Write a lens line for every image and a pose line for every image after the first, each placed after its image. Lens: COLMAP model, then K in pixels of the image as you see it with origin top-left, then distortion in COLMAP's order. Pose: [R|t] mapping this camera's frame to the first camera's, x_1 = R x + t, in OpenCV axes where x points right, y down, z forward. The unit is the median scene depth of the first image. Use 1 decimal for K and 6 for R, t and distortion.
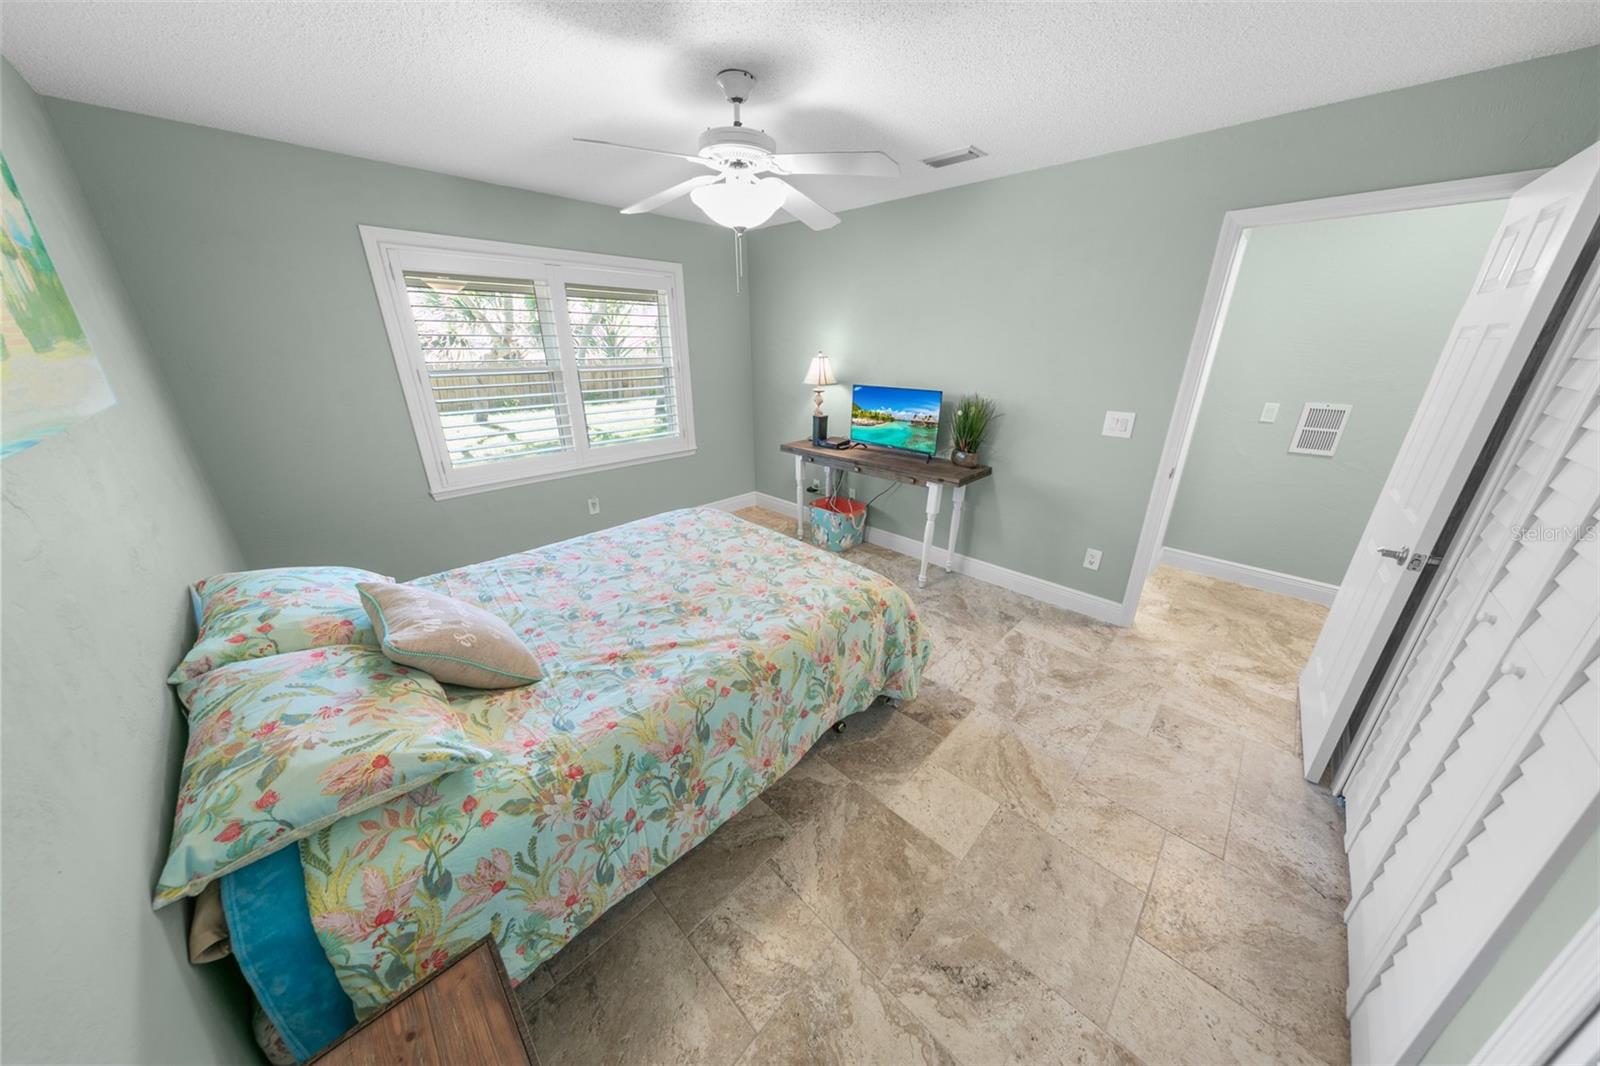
lens RADIAL K [[502.0, 0, 795.5], [0, 502.0, 532.7], [0, 0, 1]] dist [0.005874, -0.000373]
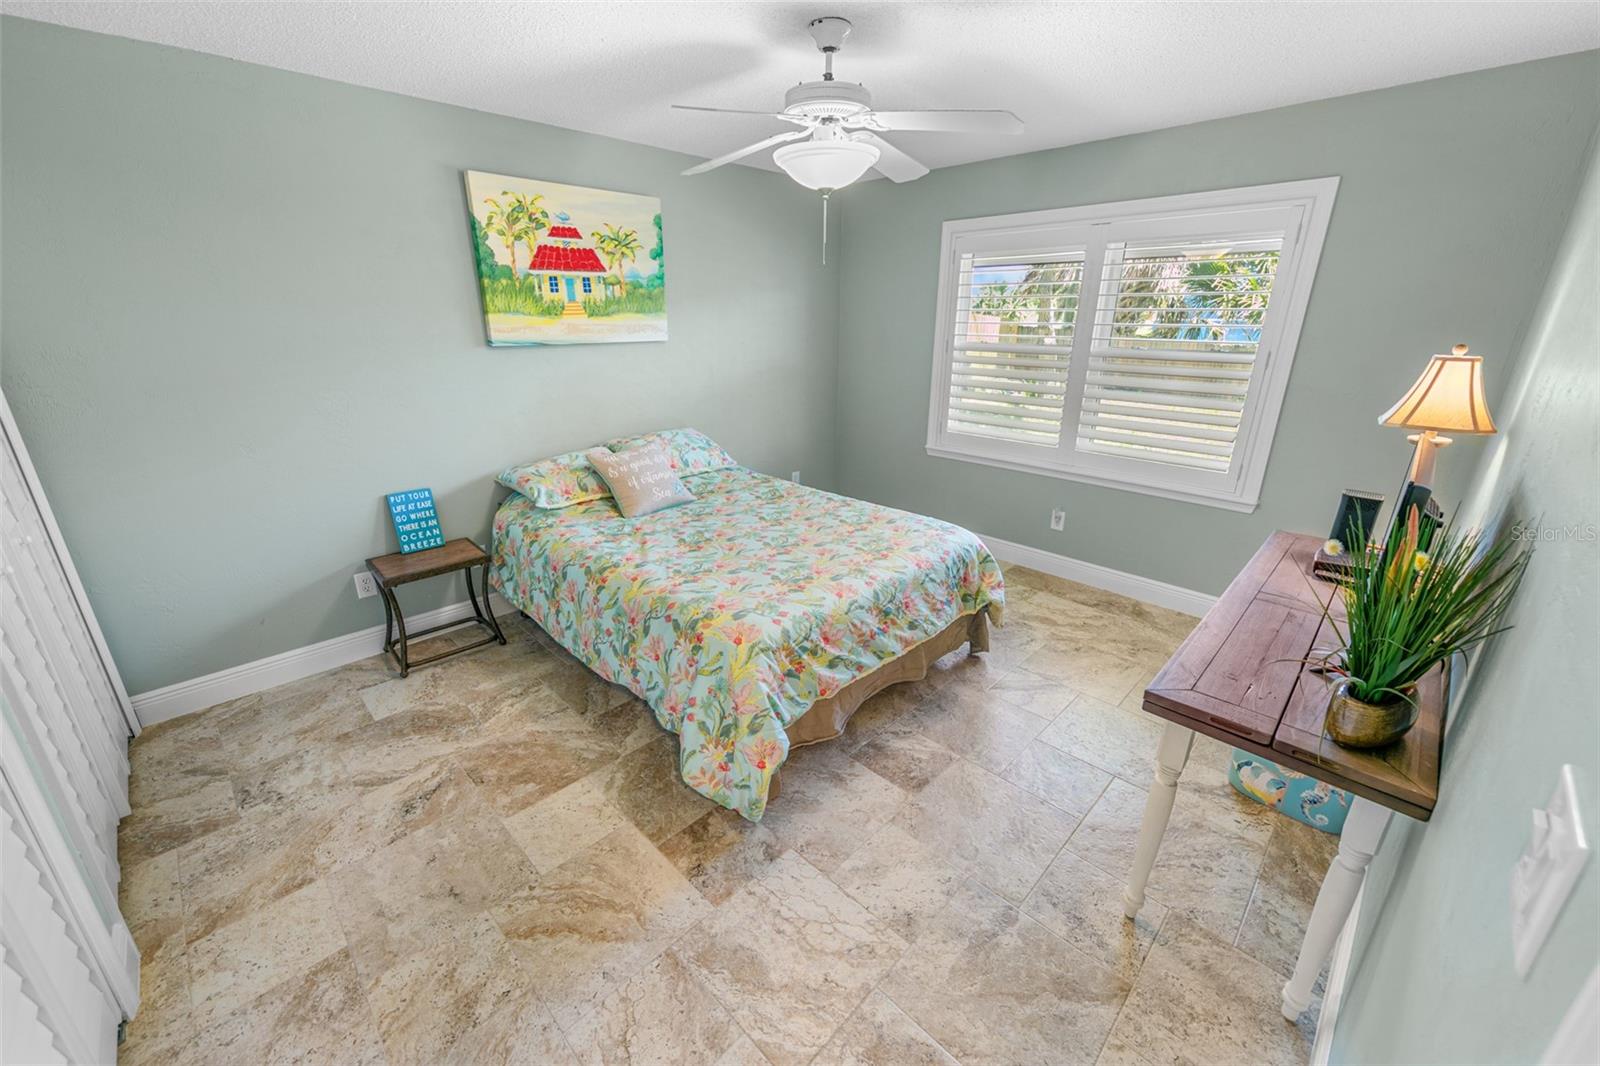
lens RADIAL K [[629.7, 0, 793.5], [0, 629.7, 533.5], [0, 0, 1]] dist [0.007978, 0.000022]
pose [[-0.018794, 0.332084, -0.943063, 1.127808], [-0.362175, 0.876909, 0.316006, -0.401979], [0.931921, 0.347492, 0.103792, 1.032530]]
